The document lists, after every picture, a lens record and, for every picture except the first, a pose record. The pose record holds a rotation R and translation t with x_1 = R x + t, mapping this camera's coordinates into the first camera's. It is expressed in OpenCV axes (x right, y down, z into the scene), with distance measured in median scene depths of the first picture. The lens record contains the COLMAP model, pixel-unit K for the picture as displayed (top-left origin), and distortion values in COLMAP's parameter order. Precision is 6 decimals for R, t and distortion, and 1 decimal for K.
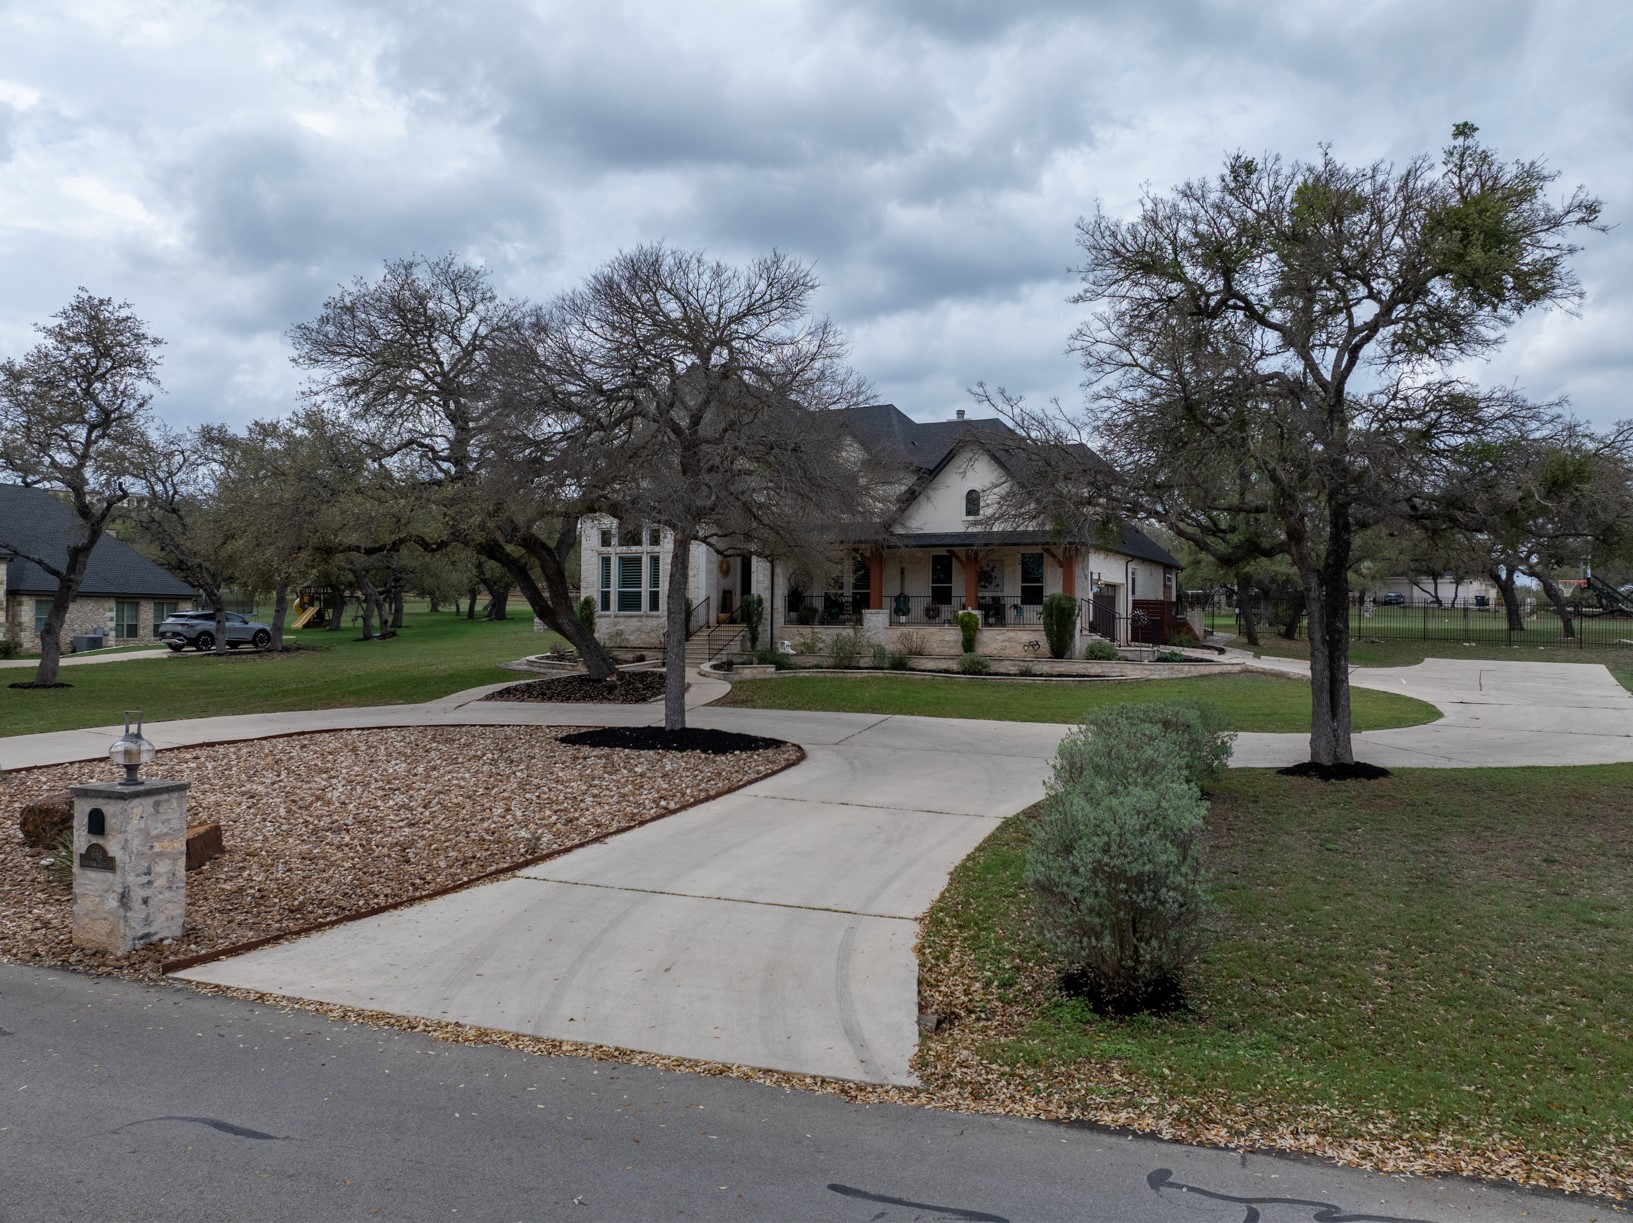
lens RADIAL K [[1158.0, 0, 824.8], [0, 1158.0, 602.1], [0, 0, 1]] dist [-0.058756, 0.029518]
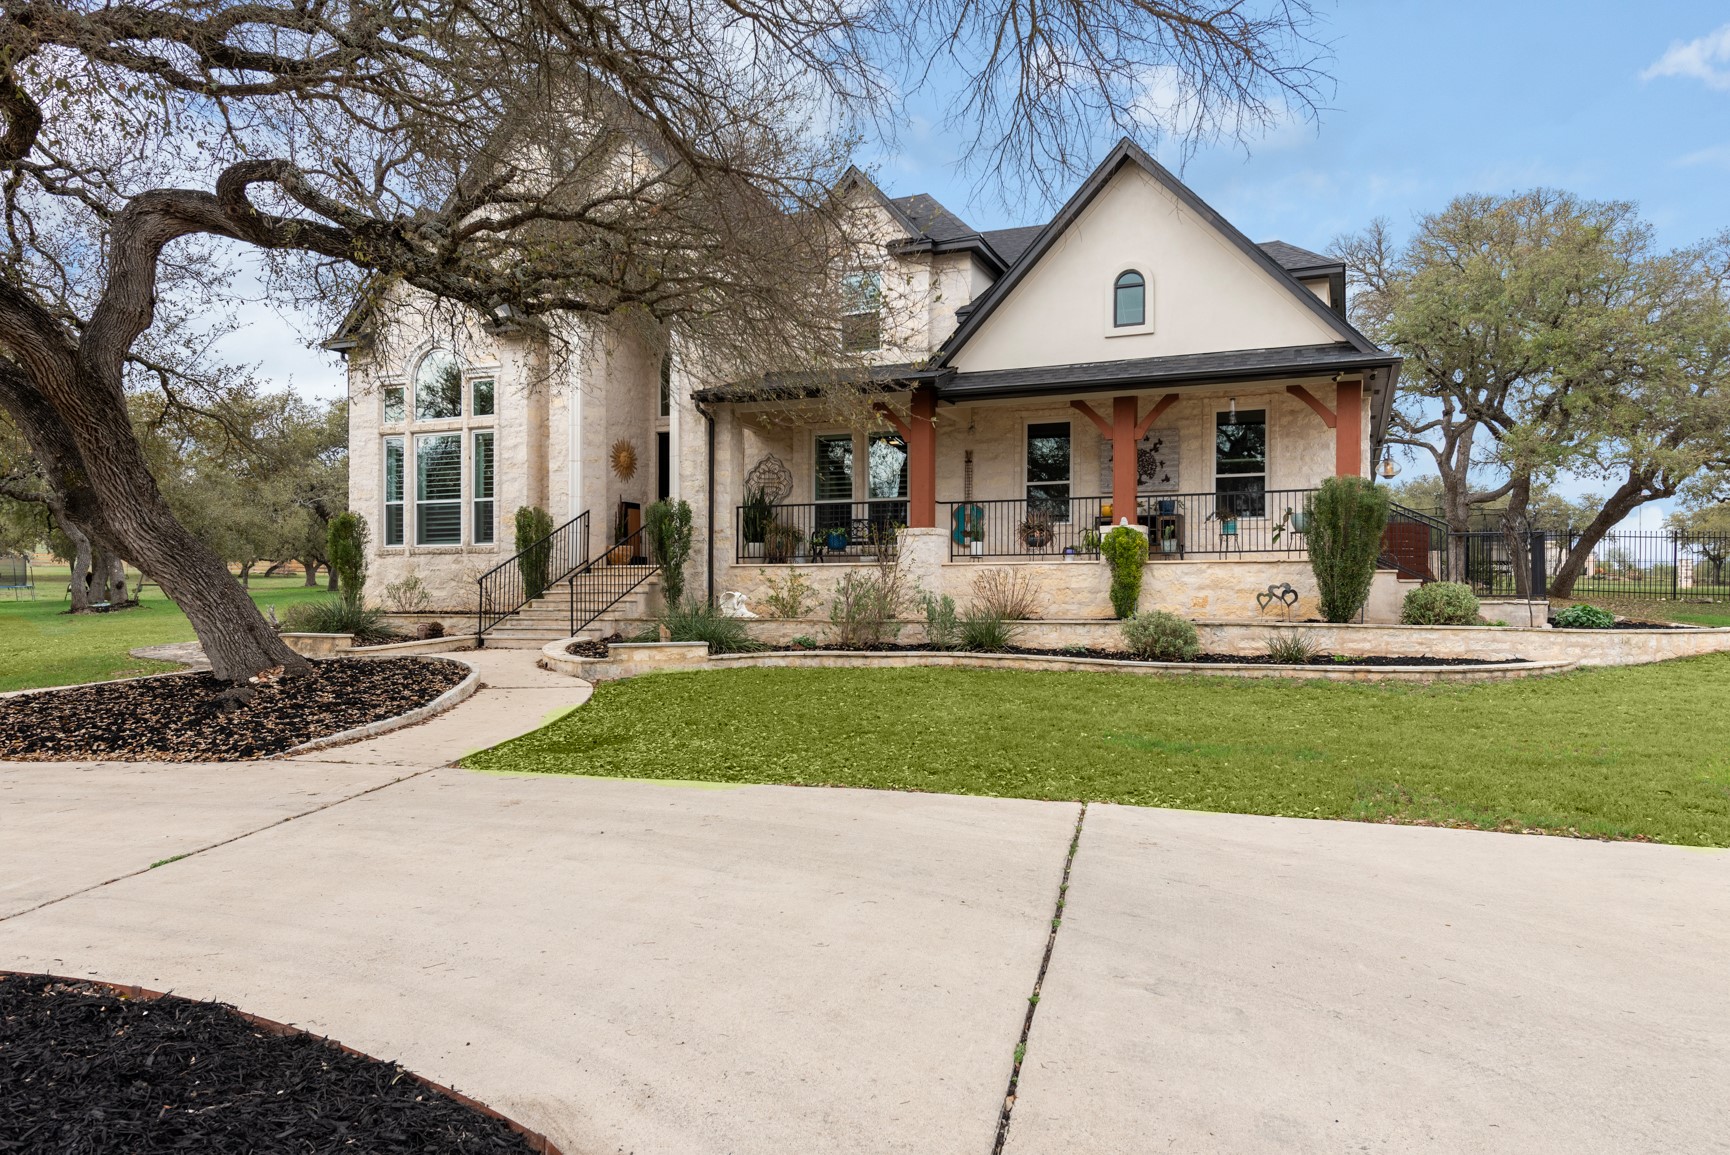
lens RADIAL K [[1140.9, 0, 873.2], [0, 1140.9, 589.1], [0, 0, 1]] dist [0.011856, -0.002641]
pose [[0.998017, -0.004799, 0.062764, -0.007313], [0.004762, 0.999988, 0.000739, 0.033710], [-0.062767, -0.000438, 0.998028, 0.552820]]
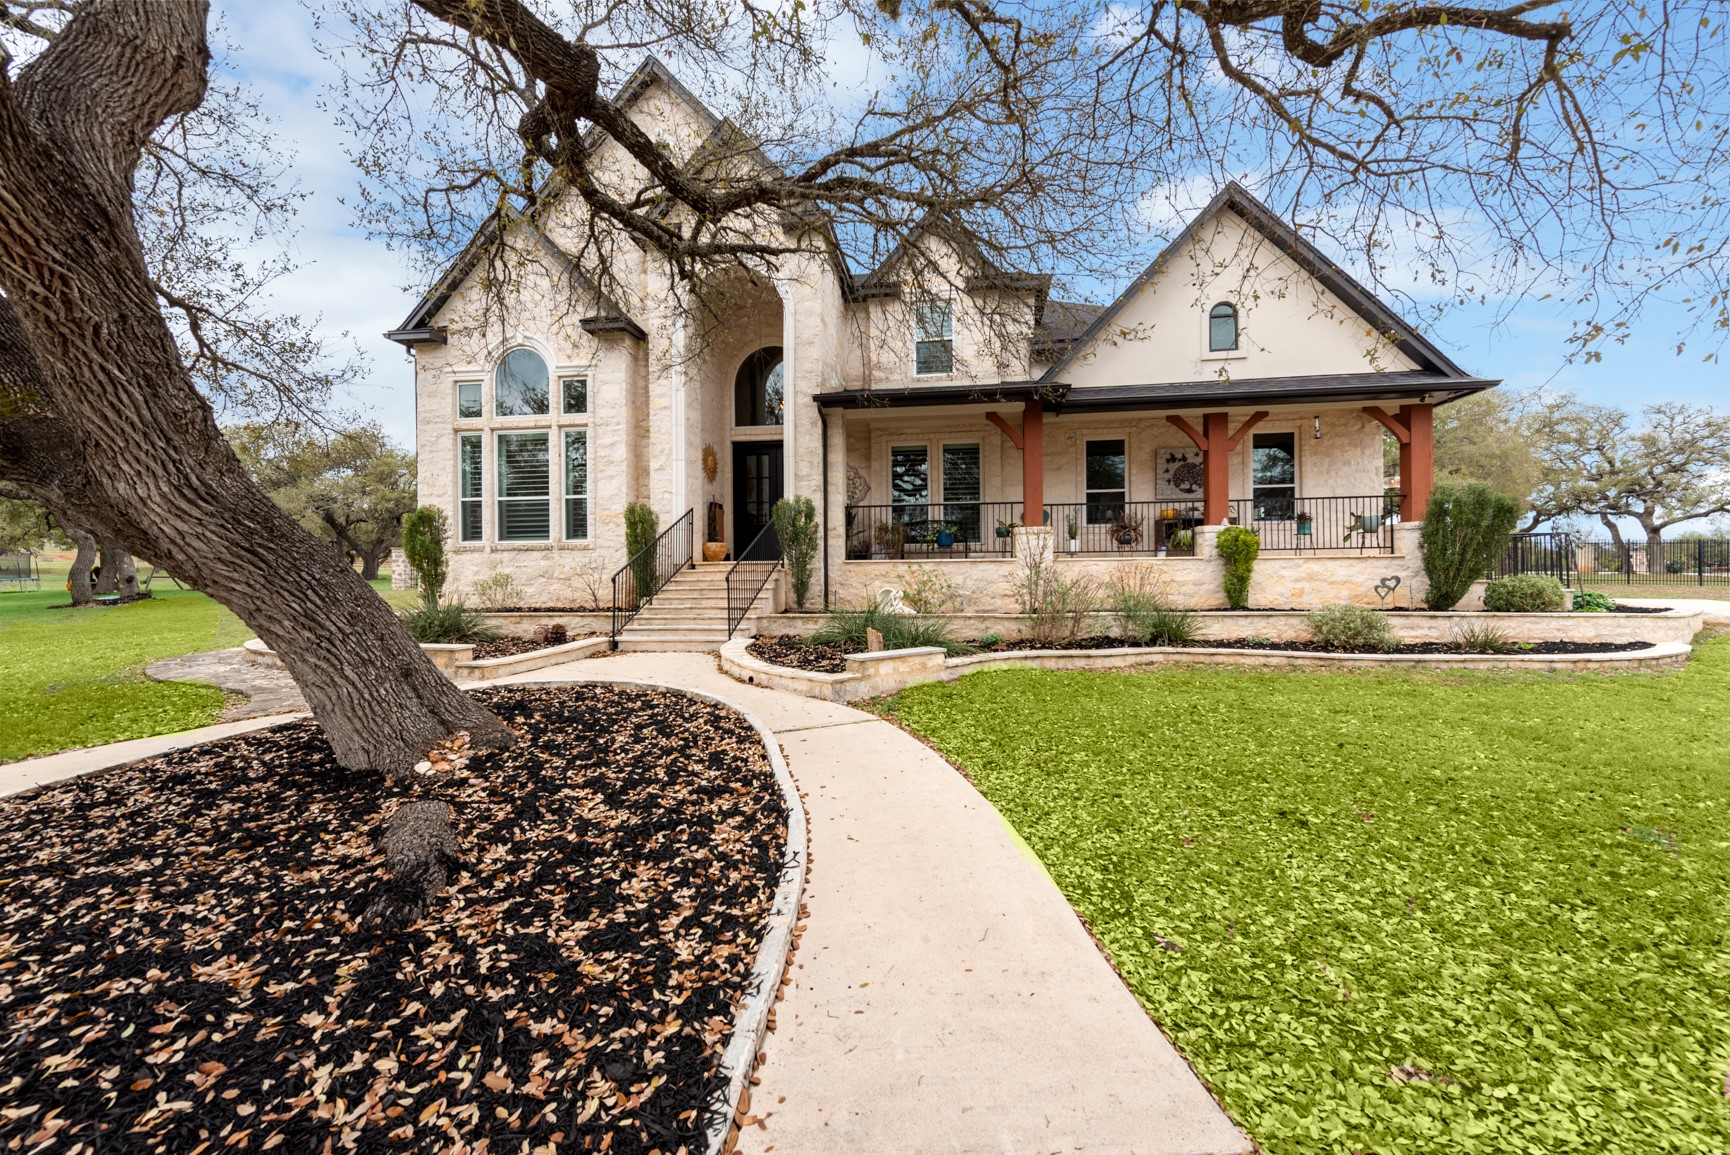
lens RADIAL K [[663.3, 0, 864.5], [0, 663.3, 579.4], [0, 0, 1]] dist [0.008718, -0.000208]
pose [[0.951669, -0.014031, 0.306804, -0.133708], [0.010989, 0.999872, 0.011641, 0.027871], [-0.306928, -0.007707, 0.951702, 0.775742]]
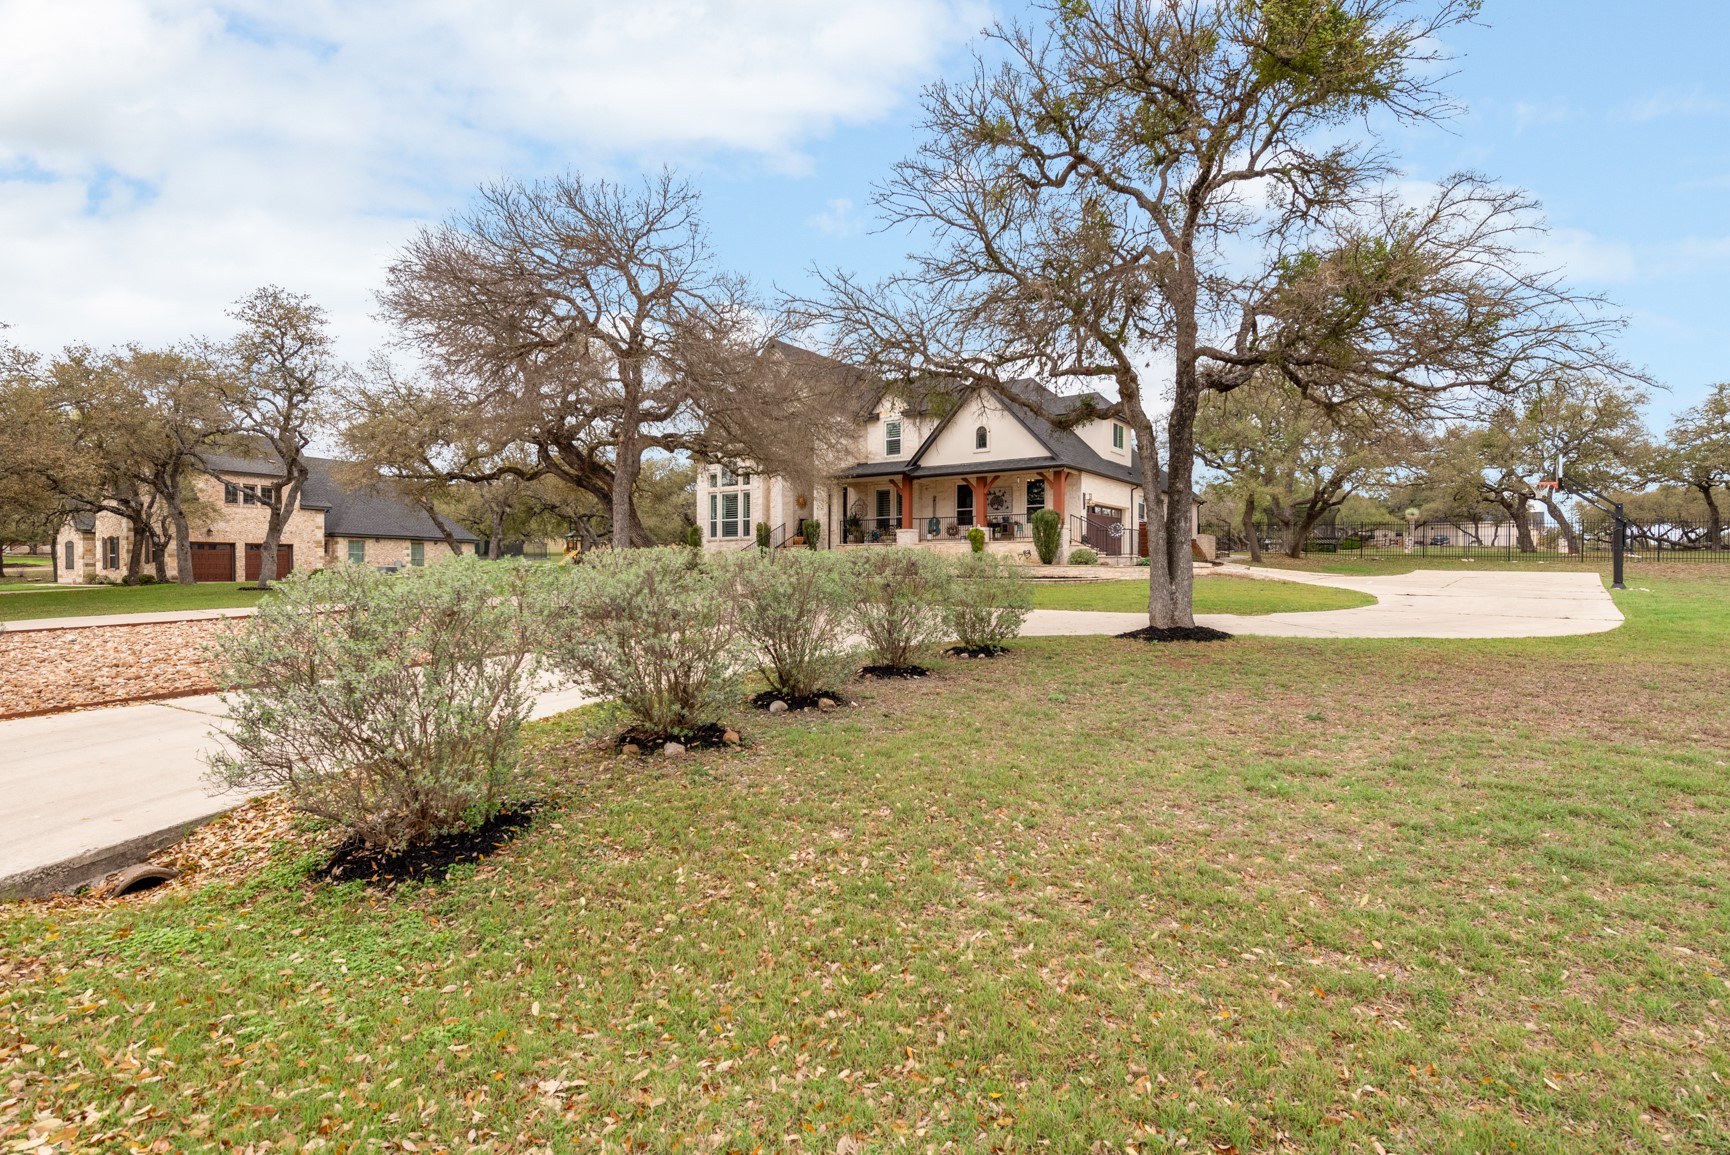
lens RADIAL K [[823.5, 0, 874.5], [0, 823.5, 578.0], [0, 0, 1]] dist [0.002091, 0.000004]
pose [[0.986754, -0.005657, -0.162126, 0.160609], [0.009062, 0.999753, 0.020270, 0.042681], [0.161972, -0.021470, 0.986562, 0.140758]]
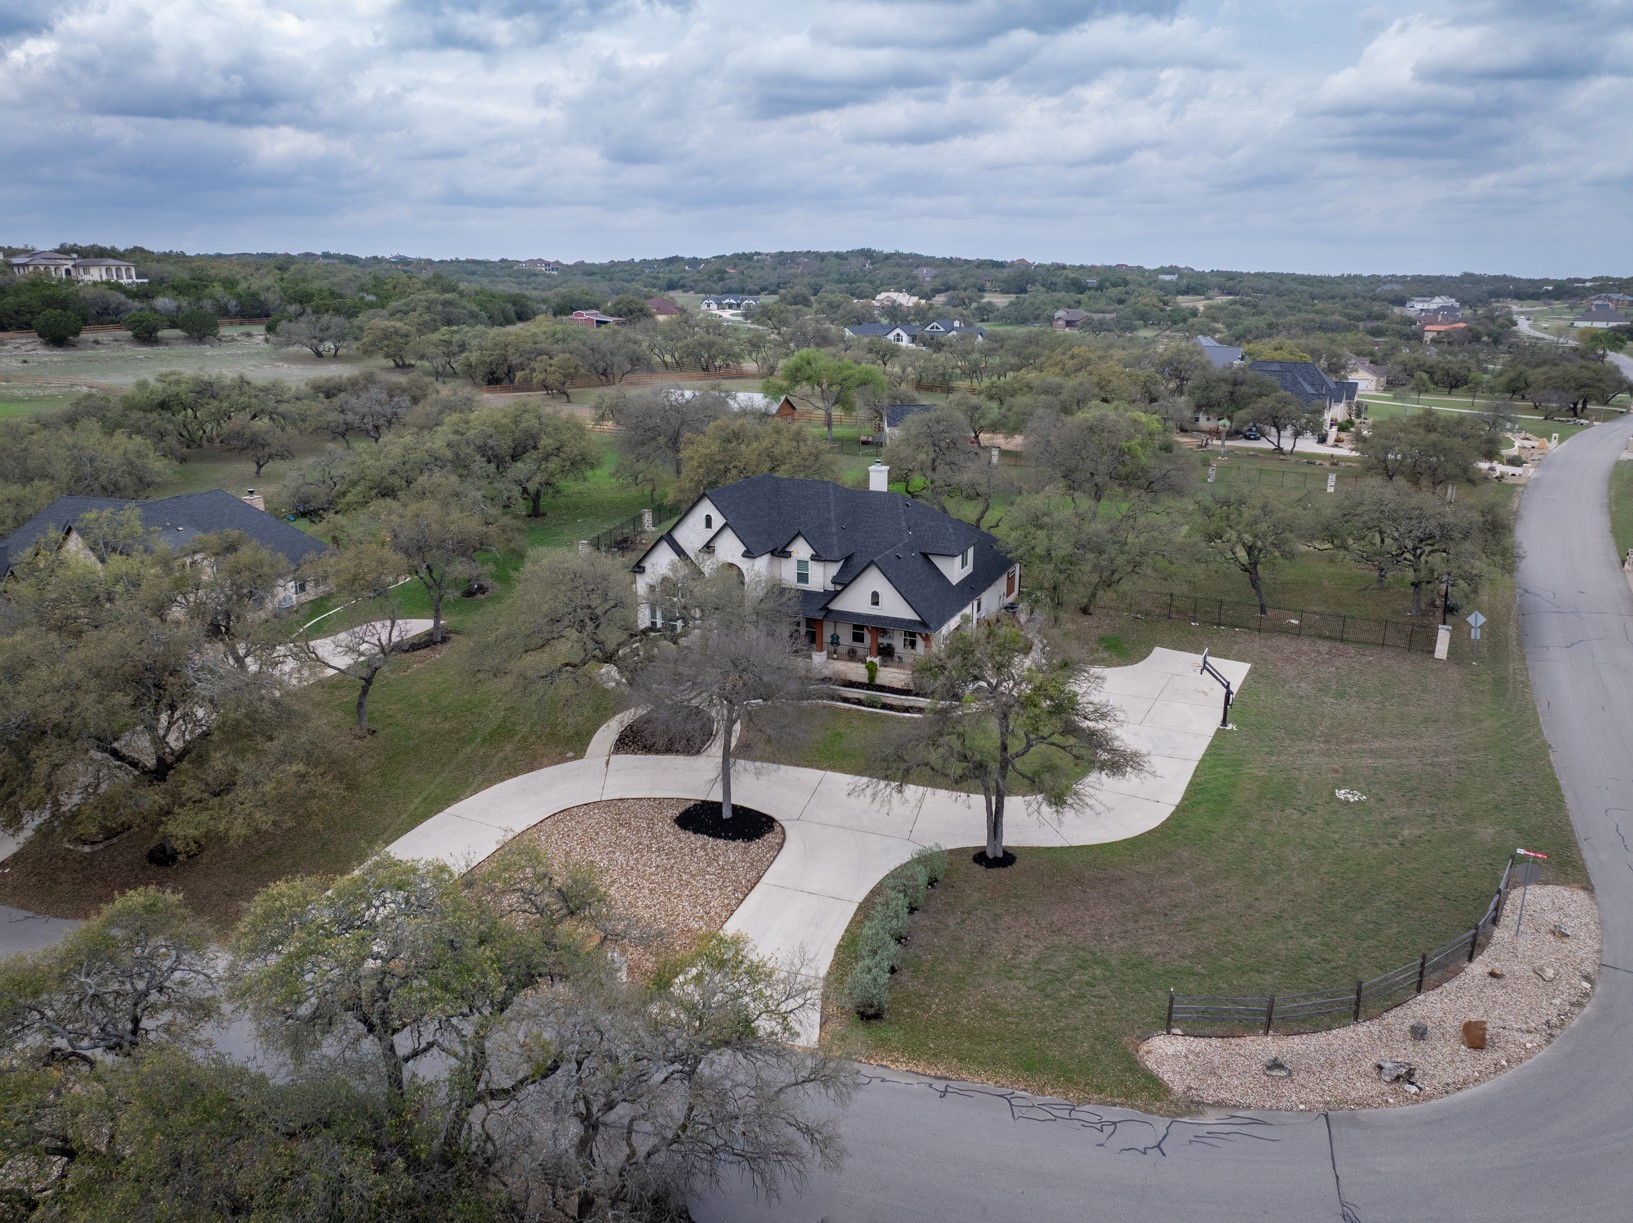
lens RADIAL K [[1158.0, 0, 821.5], [0, 1158.0, 620.4], [0, 0, 1]] dist [-0.058756, 0.029518]
pose [[0.999346, -0.013650, 0.033472, -0.009255], [0.003000, 0.954083, 0.299527, -0.584697], [-0.036023, -0.299231, 0.953500, -0.658159]]
